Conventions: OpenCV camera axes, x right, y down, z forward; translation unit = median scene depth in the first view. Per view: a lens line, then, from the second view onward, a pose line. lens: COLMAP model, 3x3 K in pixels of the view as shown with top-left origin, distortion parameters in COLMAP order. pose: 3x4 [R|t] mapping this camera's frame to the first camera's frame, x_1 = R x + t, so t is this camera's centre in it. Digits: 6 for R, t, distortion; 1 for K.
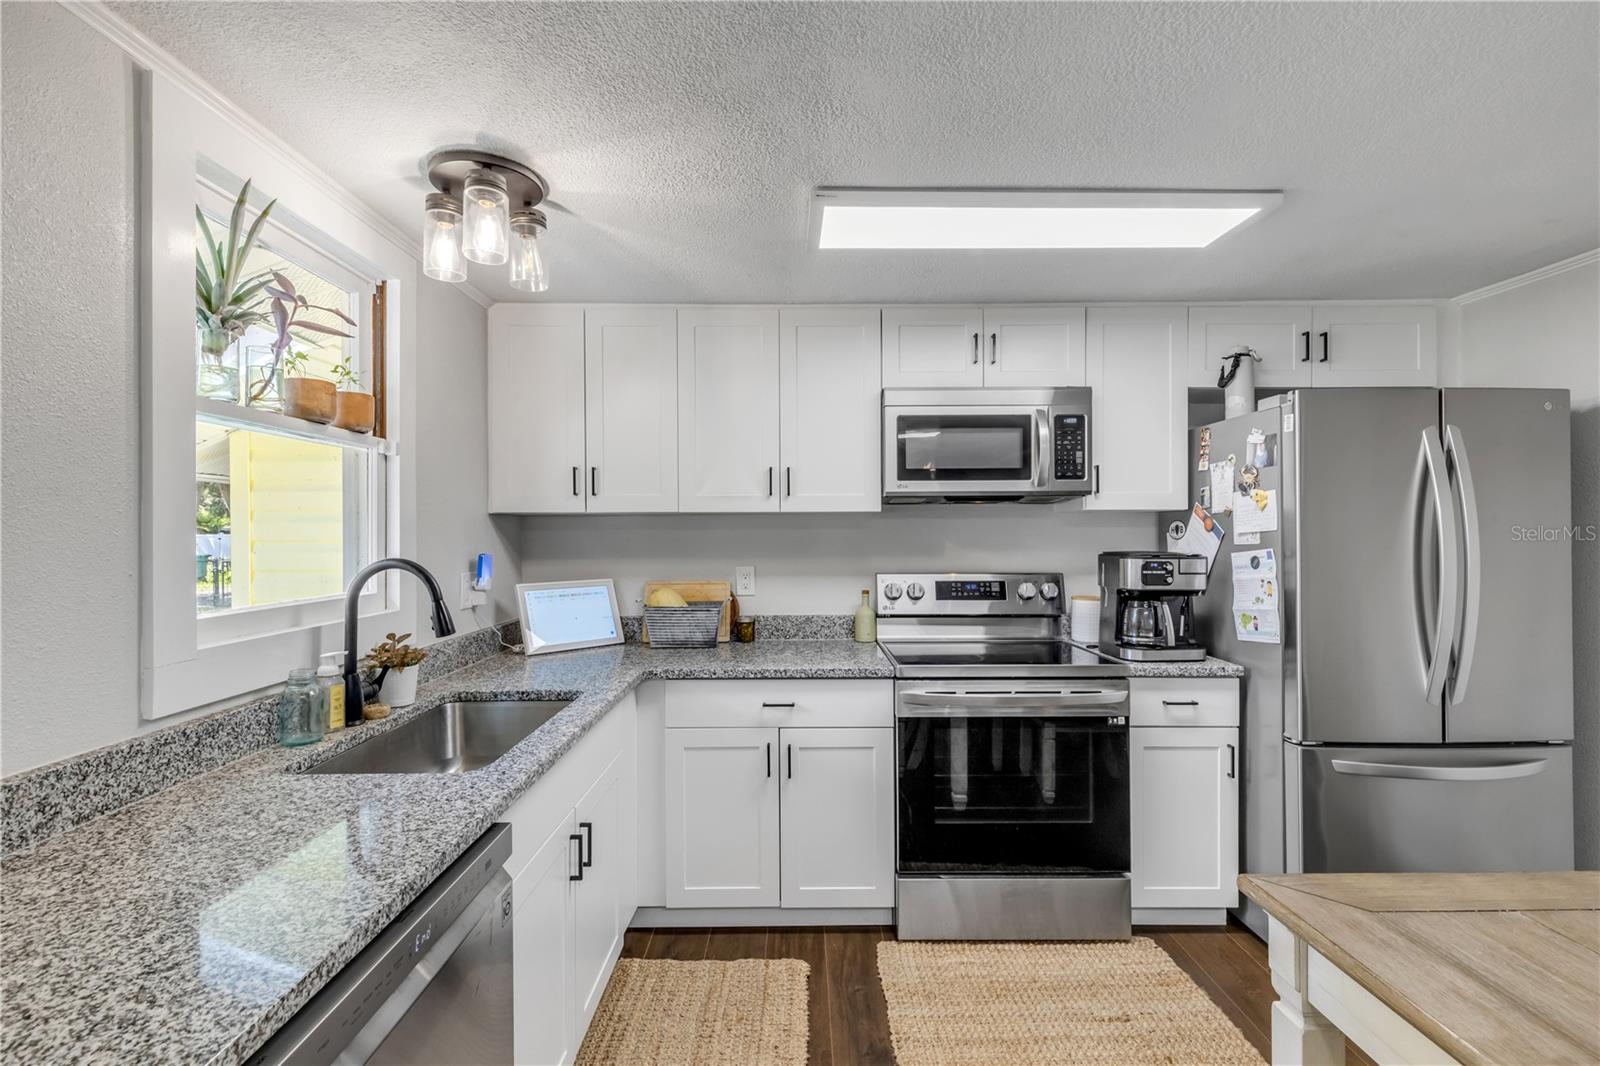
lens RADIAL K [[711.7, 0, 798.0], [0, 711.7, 535.3], [0, 0, 1]] dist [0.002782, 0.000015]
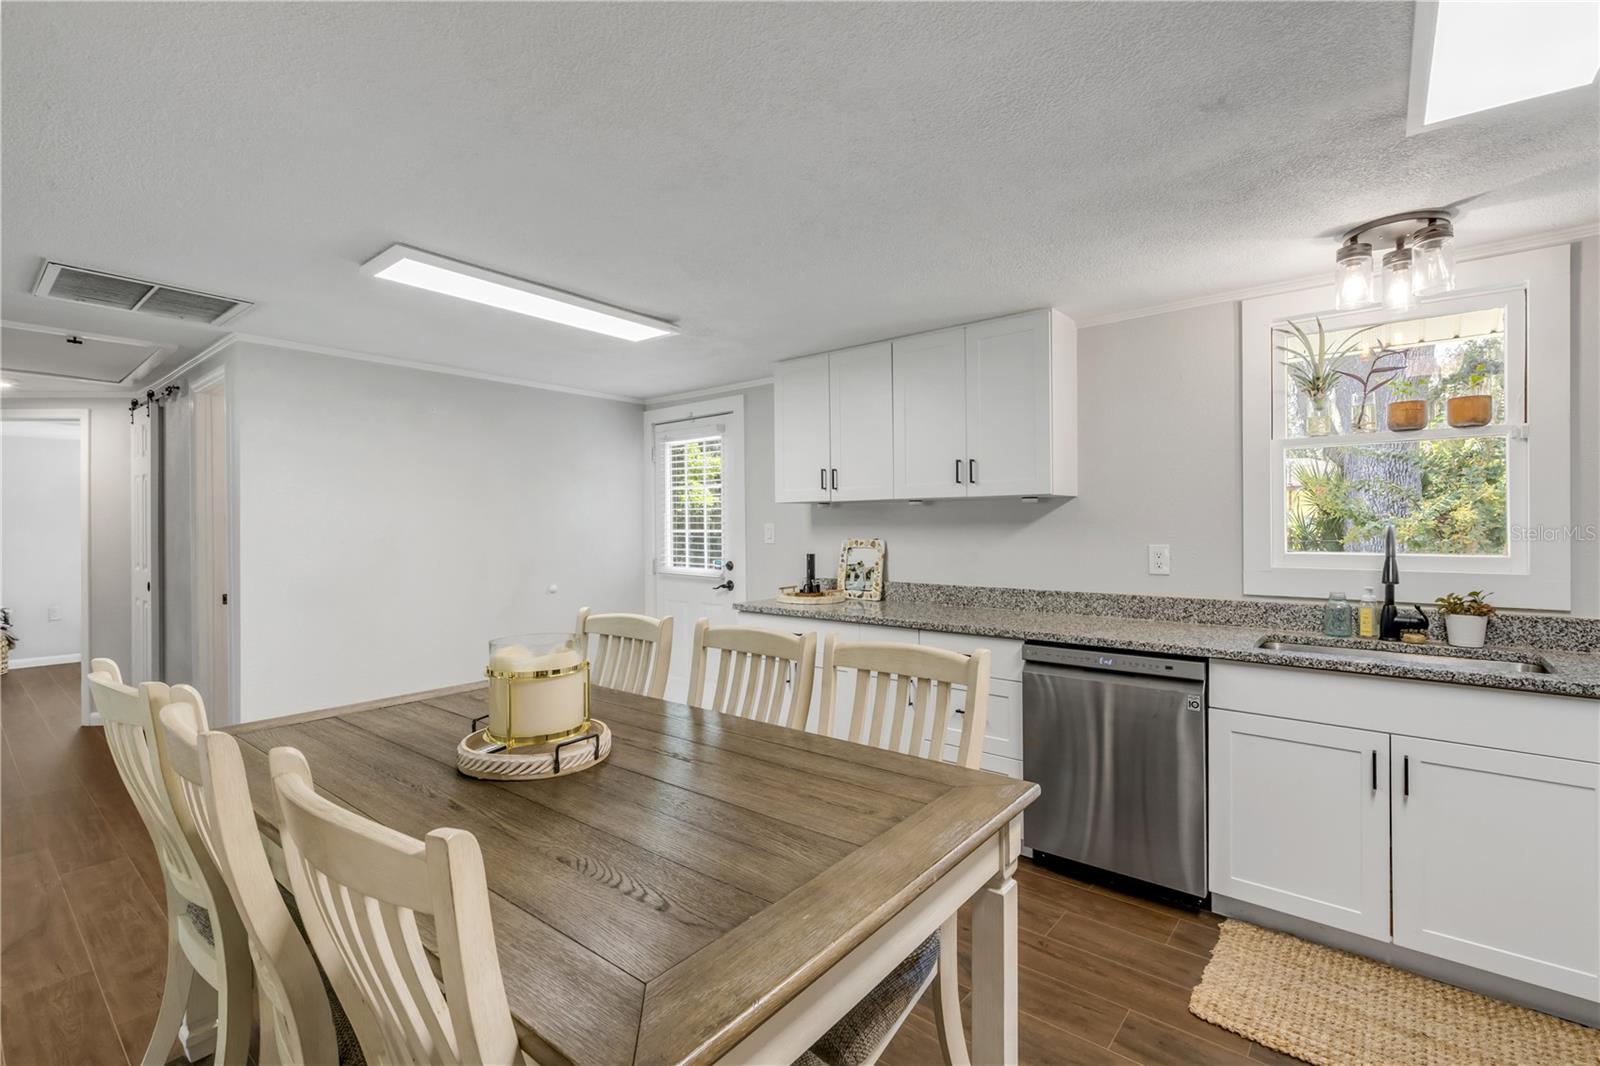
lens RADIAL K [[715.3, 0, 799.4], [0, 715.3, 528.5], [0, 0, 1]] dist [0.005290, -0.000866]
pose [[-0.639415, 0.010849, -0.768785, 0.843793], [0.004189, 0.999935, 0.010626, 0.012352], [0.768850, 0.003574, -0.639419, 0.682480]]
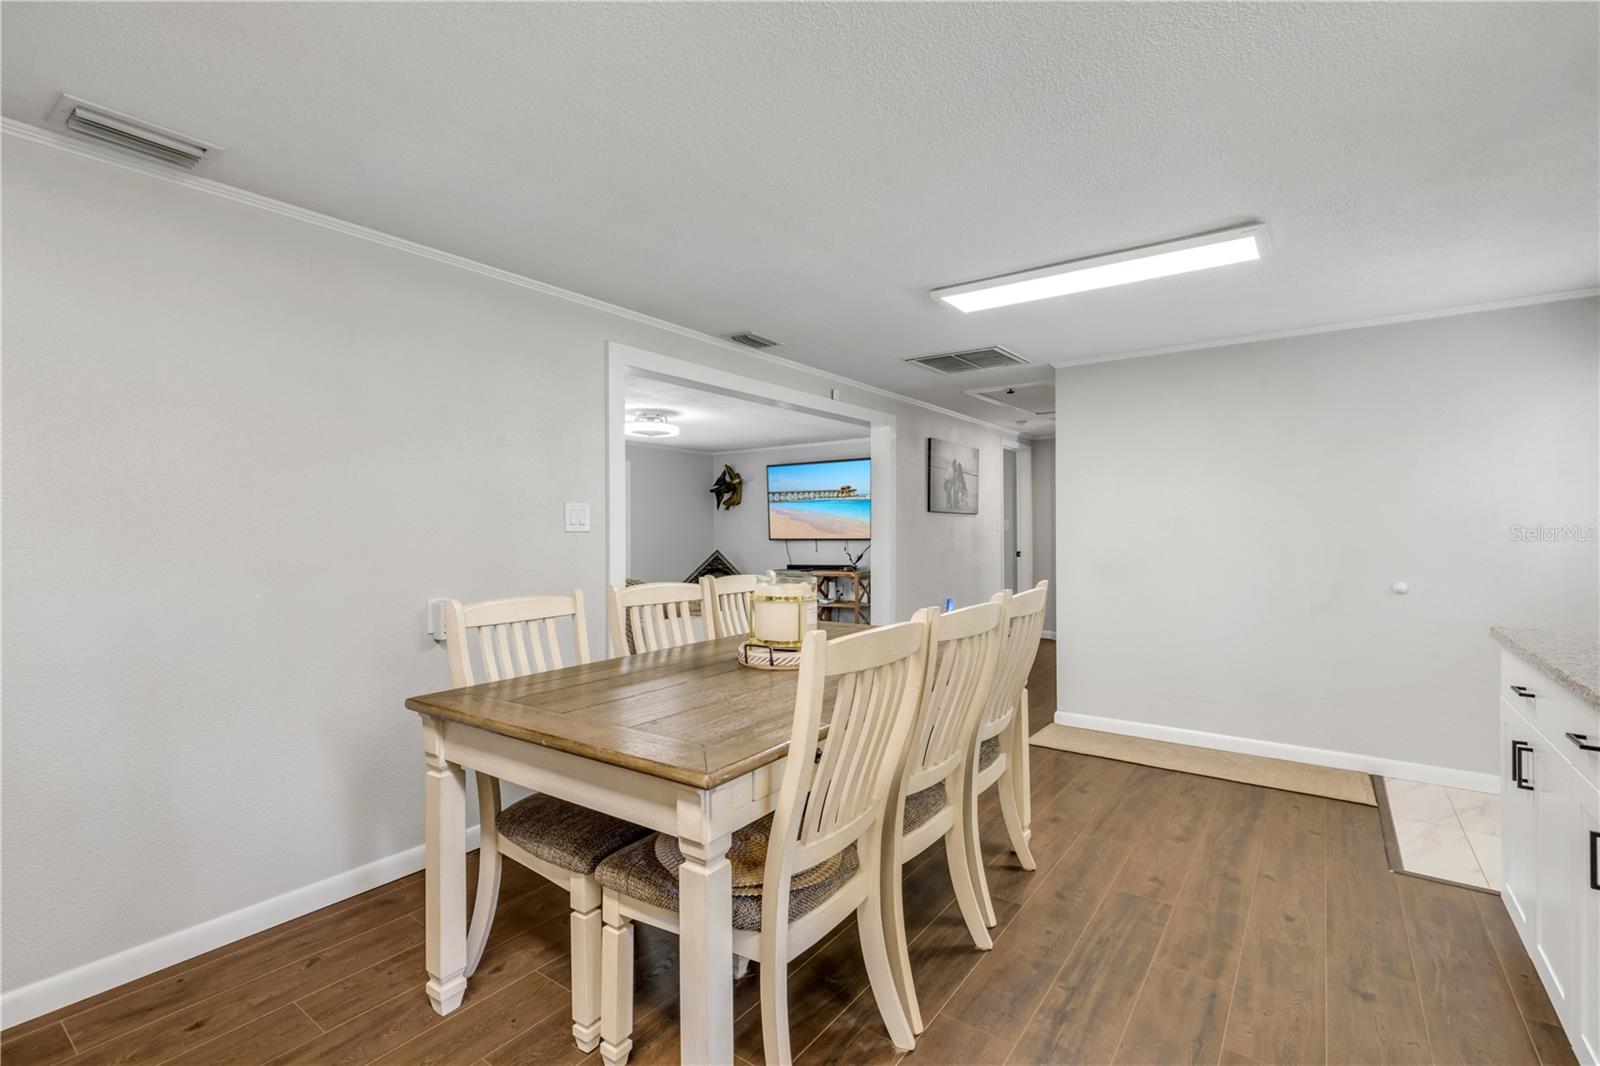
lens RADIAL K [[715.3, 0, 799.4], [0, 715.3, 528.5], [0, 0, 1]] dist [0.005290, -0.000866]
pose [[-0.804547, 0.007640, 0.593840, -0.046231], [0.010240, 0.999947, 0.001009, 0.055904], [-0.593800, 0.006893, -0.804583, 0.818751]]
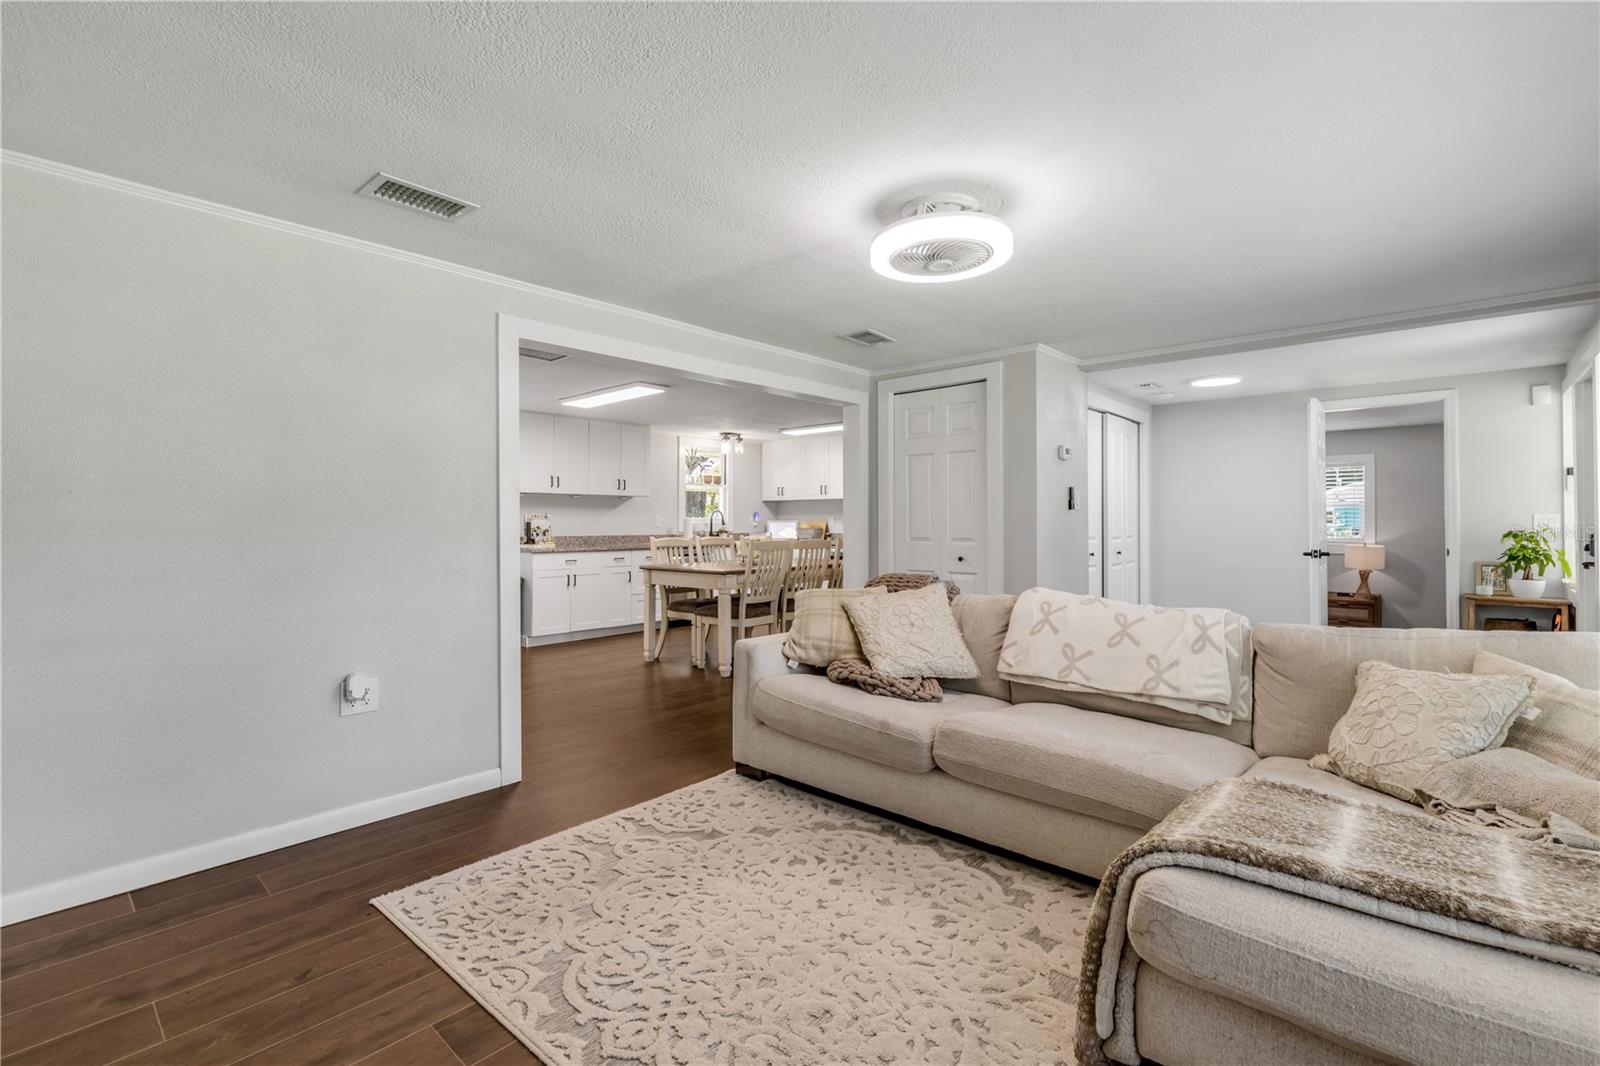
lens RADIAL K [[729.7, 0, 805.1], [0, 729.7, 515.4], [0, 0, 1]] dist [-0.002917, -0.000729]
pose [[0.741130, -0.004629, -0.671346, 2.321488], [-0.003524, 0.999936, -0.010786, 0.085817], [0.671352, 0.010360, 0.741066, -1.667921]]
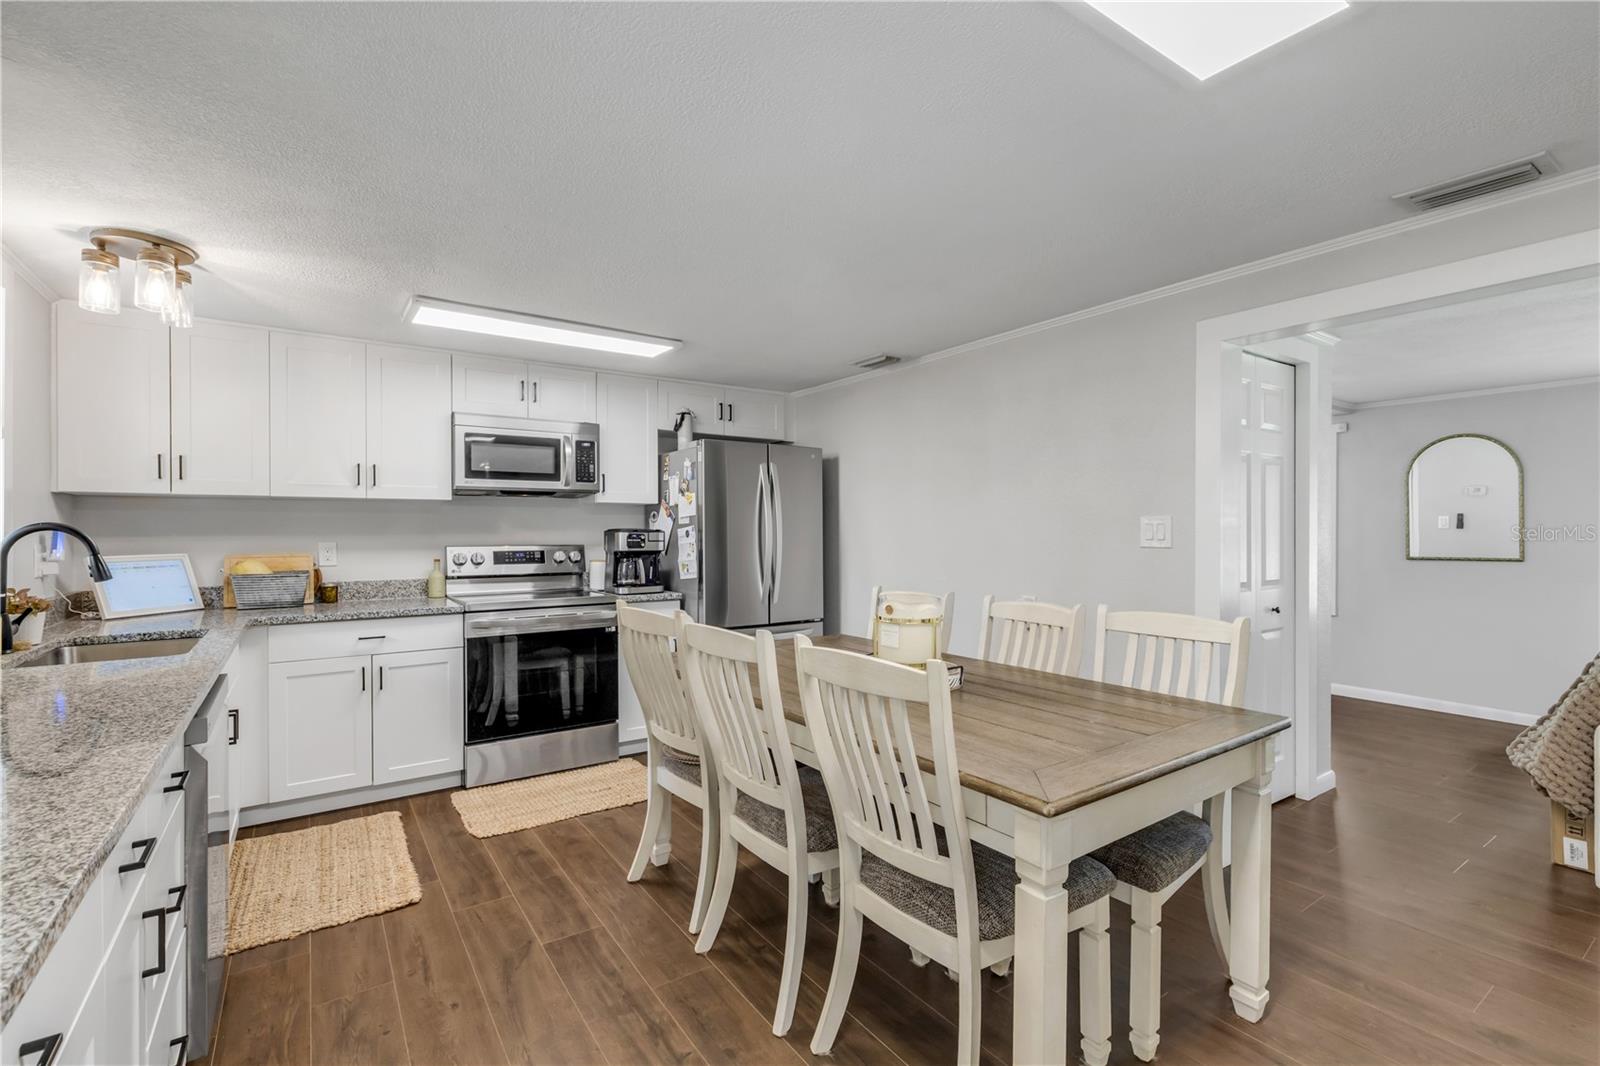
lens RADIAL K [[716.3, 0, 798.7], [0, 716.3, 532.4], [0, 0, 1]] dist [0.003347, -0.000651]
pose [[0.825688, 0.000854, 0.564127, -0.120665], [0.001288, 0.999993, -0.003399, 0.038153], [-0.564126, 0.003533, 0.825681, -0.573533]]
